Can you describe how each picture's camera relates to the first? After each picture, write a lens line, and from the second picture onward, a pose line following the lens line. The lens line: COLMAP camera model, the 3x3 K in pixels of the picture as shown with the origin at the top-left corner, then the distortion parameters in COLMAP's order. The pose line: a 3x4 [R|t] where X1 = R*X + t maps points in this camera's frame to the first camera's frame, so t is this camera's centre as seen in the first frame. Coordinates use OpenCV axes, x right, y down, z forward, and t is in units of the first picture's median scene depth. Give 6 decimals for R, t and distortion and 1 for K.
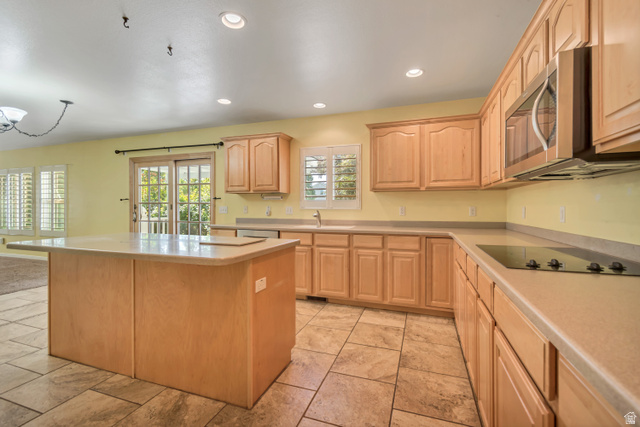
lens RADIAL K [[286.2, 0, 324.1], [0, 286.2, 210.9], [0, 0, 1]] dist [0.010934, -0.000227]
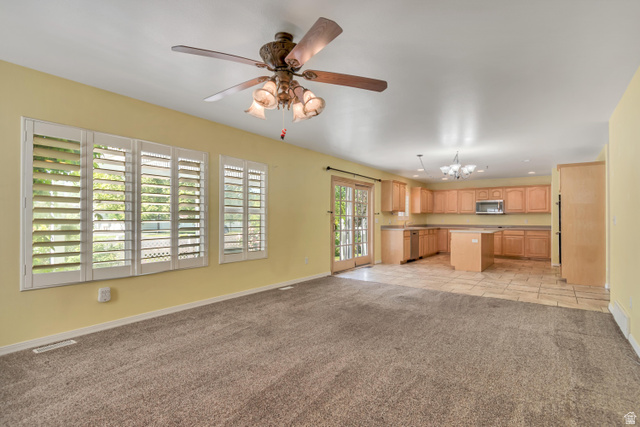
lens RADIAL K [[303.6, 0, 328.9], [0, 303.6, 214.6], [0, 0, 1]] dist [-0.001560, 0.000025]
pose [[0.289653, 0.015614, 0.957004, -2.845574], [0.010460, 0.999756, -0.019478, -0.011548], [-0.957075, 0.015652, 0.289419, 1.053811]]
